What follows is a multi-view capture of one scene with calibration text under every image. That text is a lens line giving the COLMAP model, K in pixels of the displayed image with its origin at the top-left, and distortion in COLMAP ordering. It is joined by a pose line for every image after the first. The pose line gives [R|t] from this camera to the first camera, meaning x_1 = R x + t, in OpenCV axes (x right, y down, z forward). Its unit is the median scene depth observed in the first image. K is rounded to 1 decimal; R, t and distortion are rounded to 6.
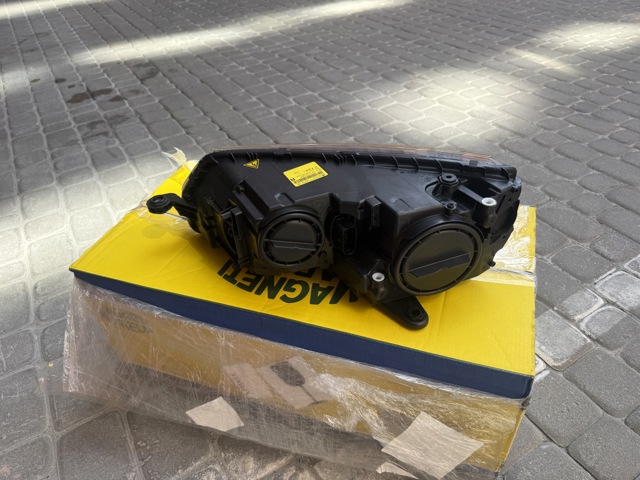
lens RADIAL K [[463.1, 0, 320.2], [0, 463.1, 239.9], [0, 0, 1]] dist [-0.006312, -0.010286]
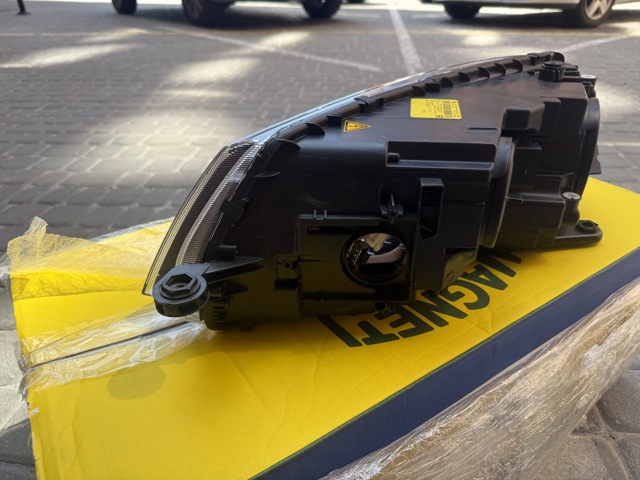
lens RADIAL K [[463.1, 0, 320.2], [0, 463.1, 240.6], [0, 0, 1]] dist [-0.006312, -0.010286]
pose [[0.624047, -0.383004, 0.681082, -0.218656], [0.481265, 0.875083, 0.051137, -0.030938], [-0.615589, 0.295869, 0.730419, 0.231038]]
